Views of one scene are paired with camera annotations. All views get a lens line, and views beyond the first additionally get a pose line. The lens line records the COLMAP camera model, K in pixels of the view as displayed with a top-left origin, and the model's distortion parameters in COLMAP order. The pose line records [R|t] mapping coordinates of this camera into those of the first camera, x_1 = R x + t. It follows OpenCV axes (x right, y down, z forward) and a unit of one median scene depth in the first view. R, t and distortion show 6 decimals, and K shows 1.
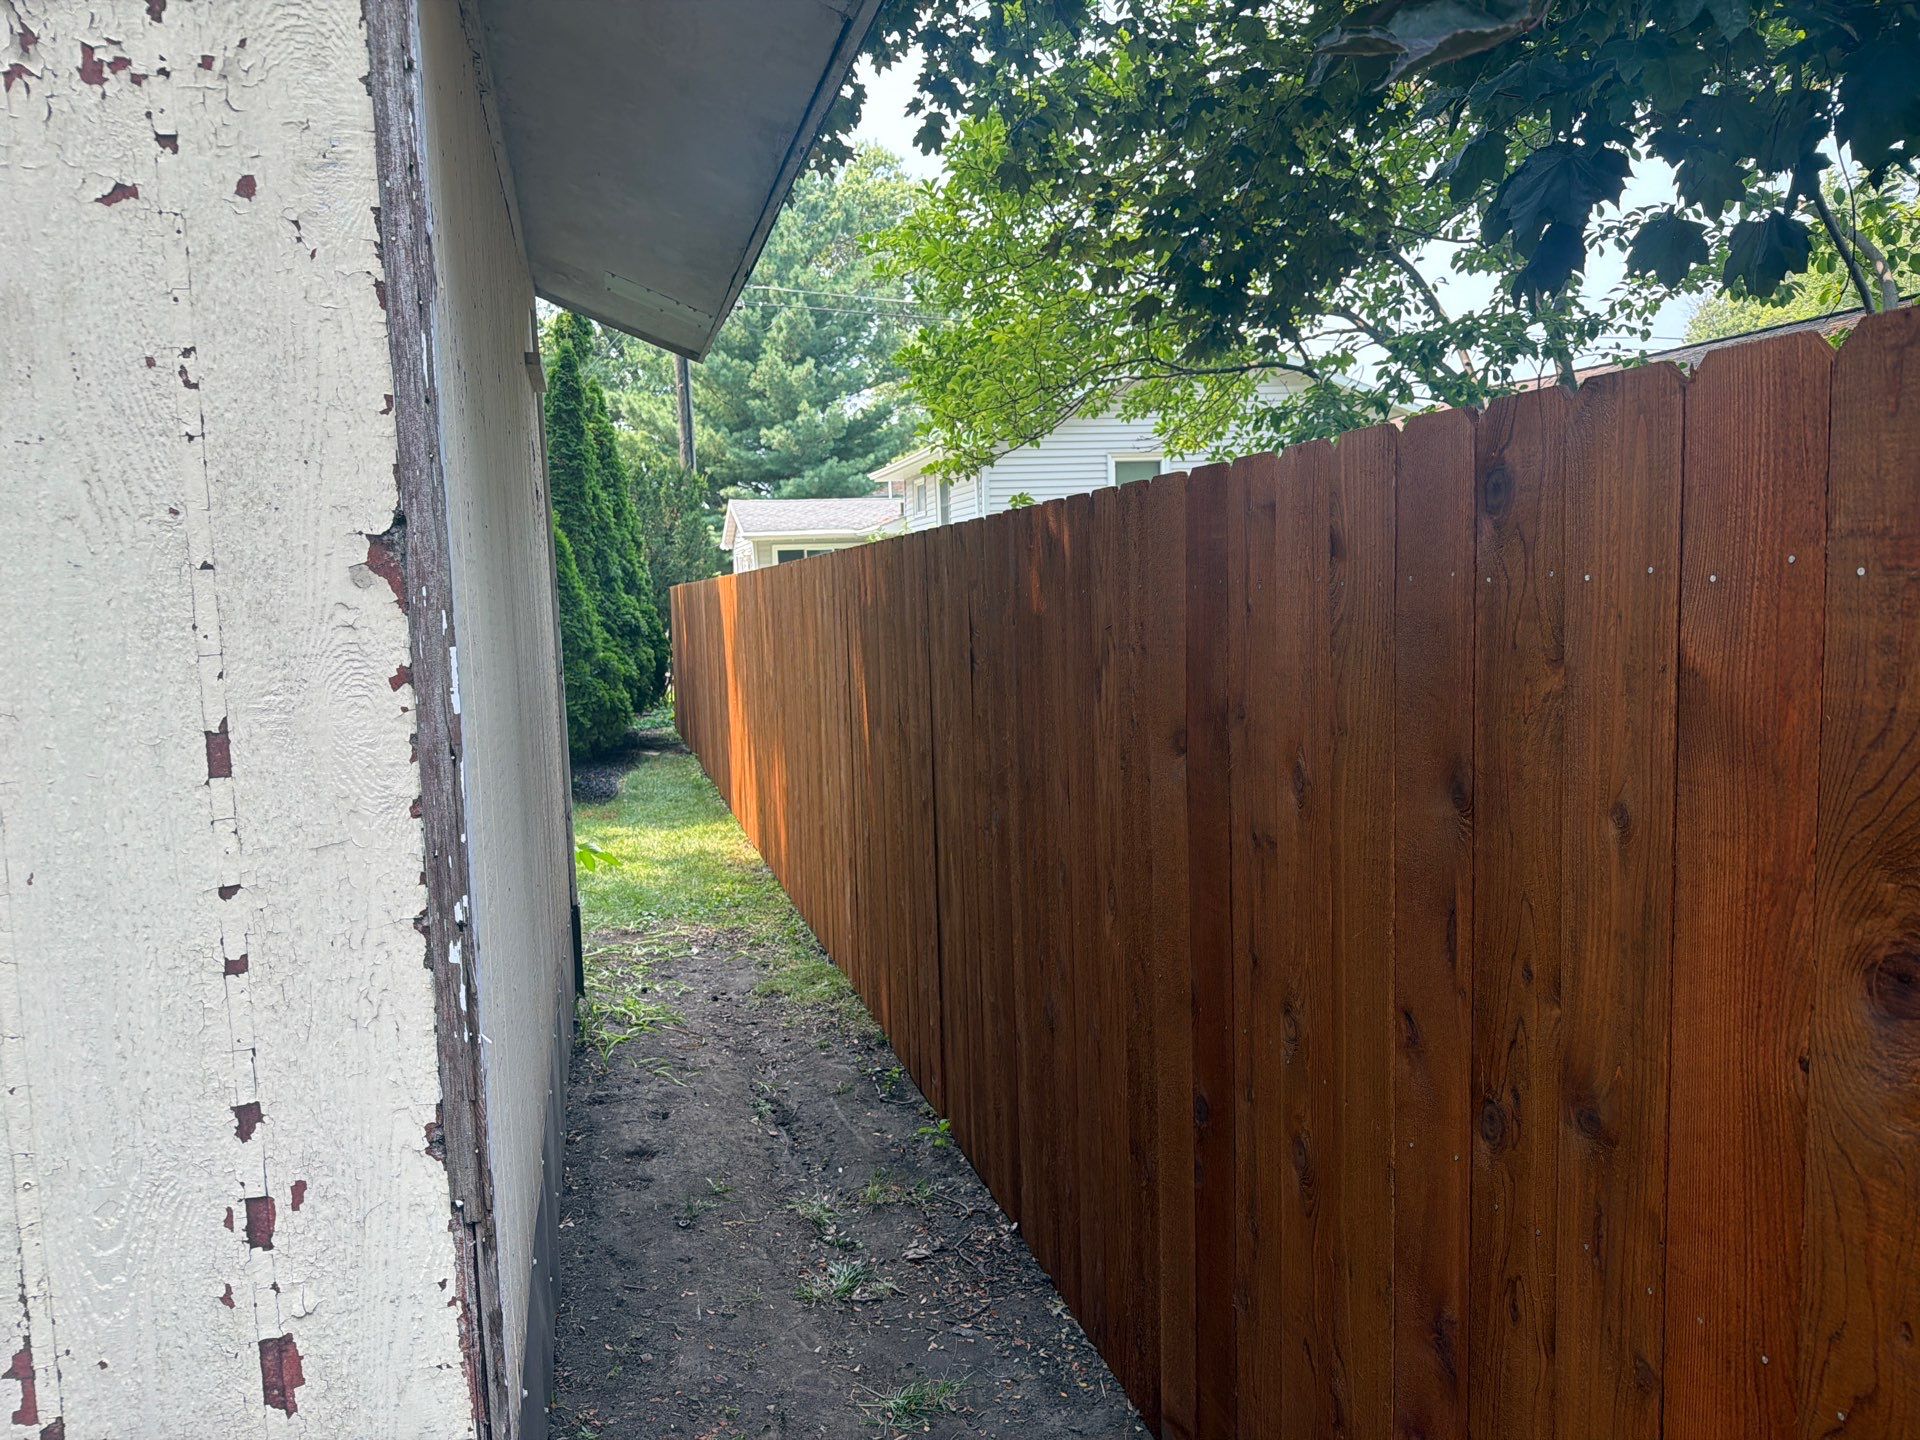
lens RADIAL K [[1325.6, 0, 950.3], [0, 1325.6, 710.7], [0, 0, 1]] dist [0.060433, -0.081887]
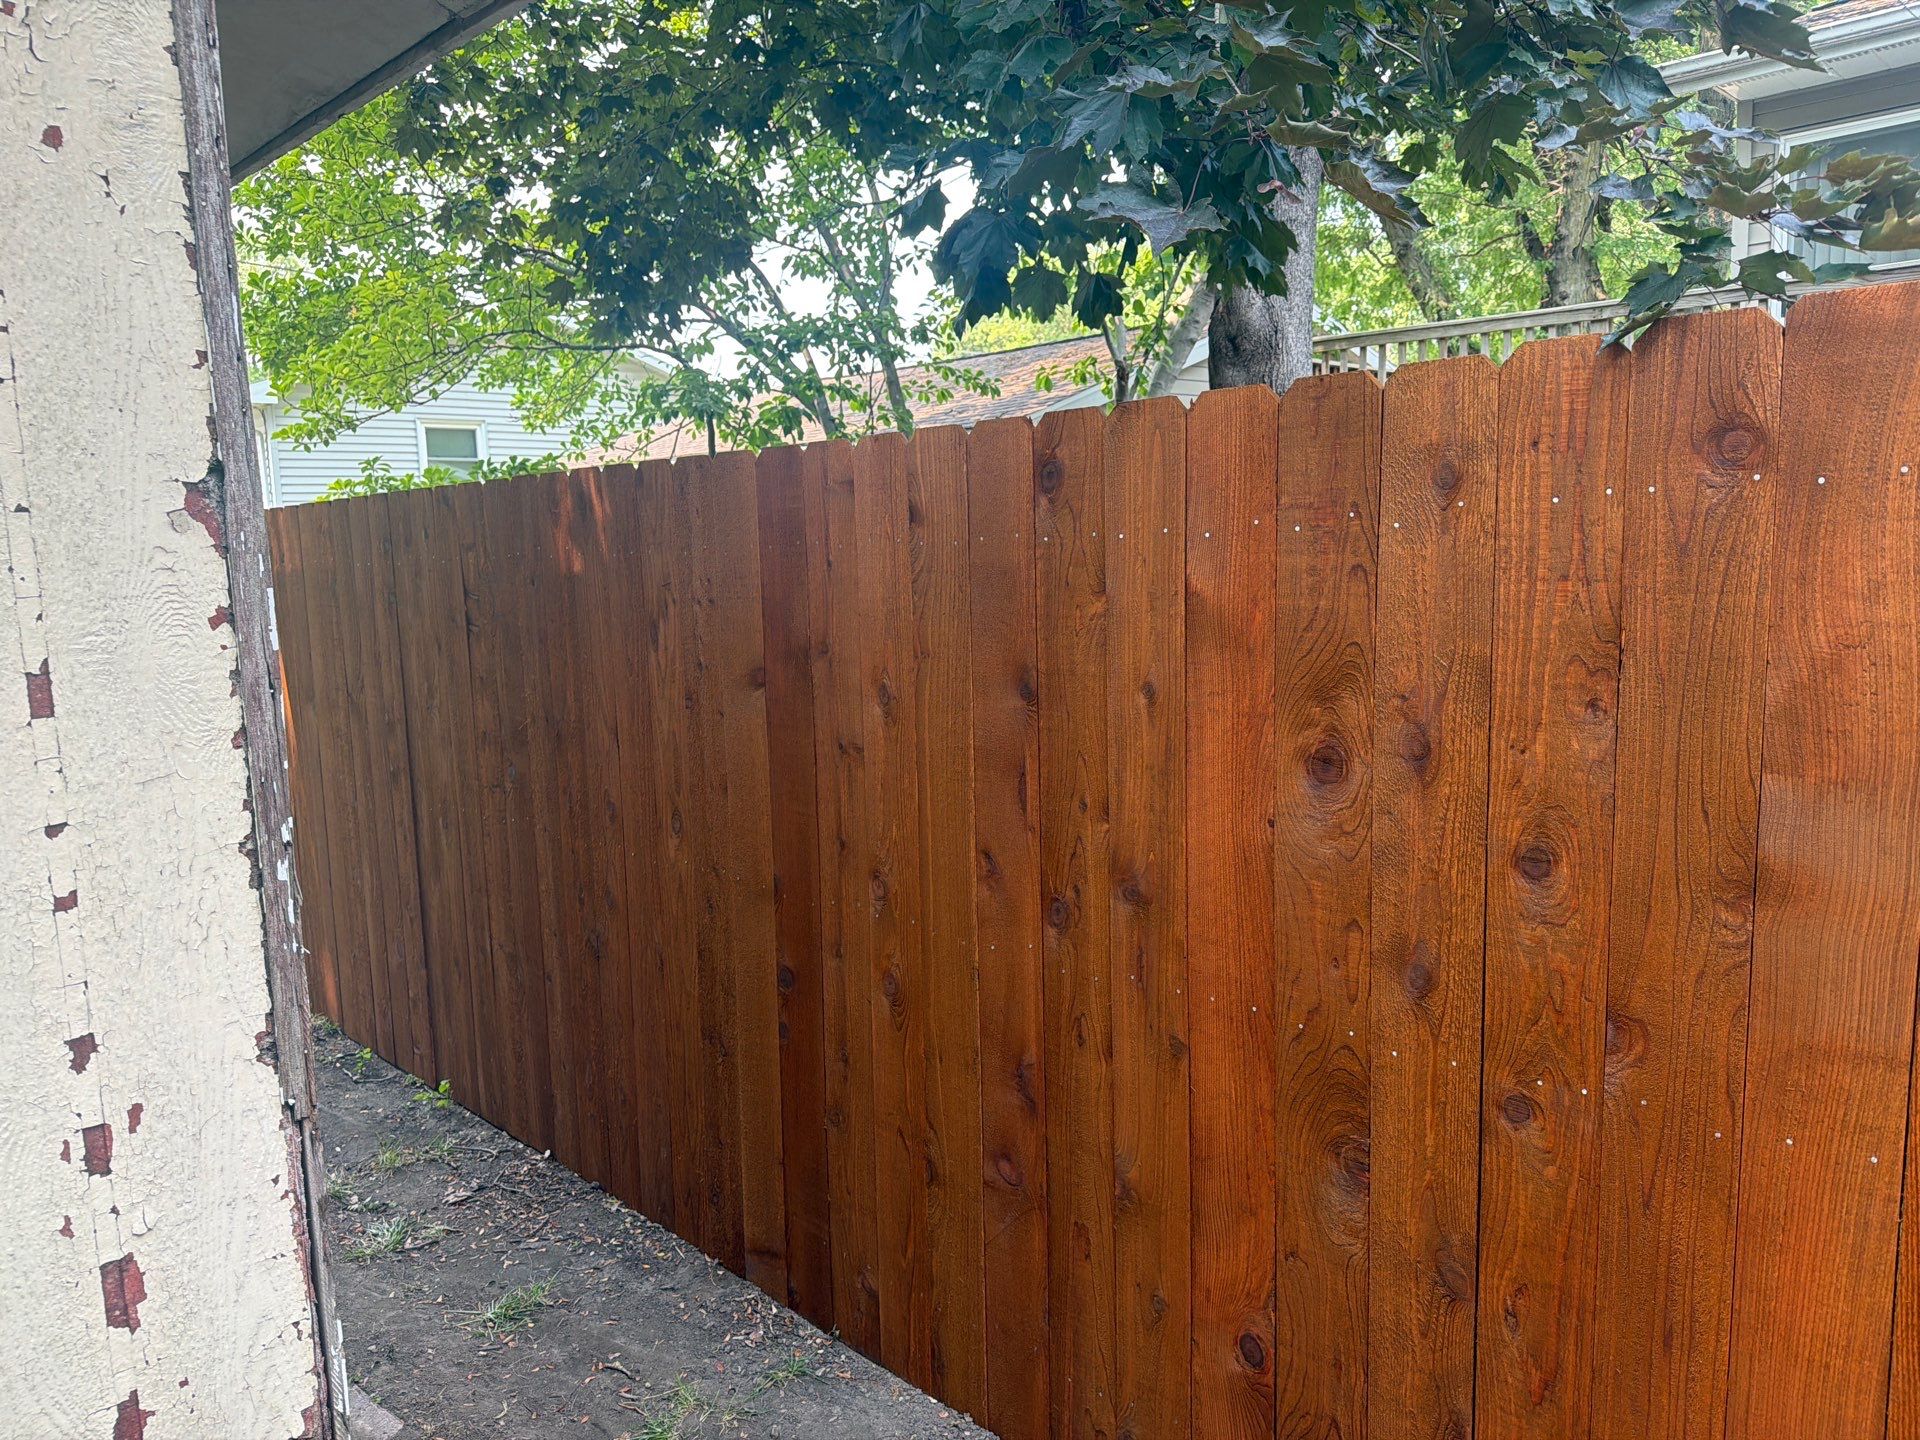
lens RADIAL K [[1314.6, 0, 945.7], [0, 1314.6, 716.5], [0, 0, 1]] dist [0.098836, -0.101113]
pose [[0.876627, -0.057124, 0.477768, -0.418552], [0.046957, 0.998345, 0.033209, 0.045592], [-0.478874, -0.006678, 0.877858, -0.217660]]
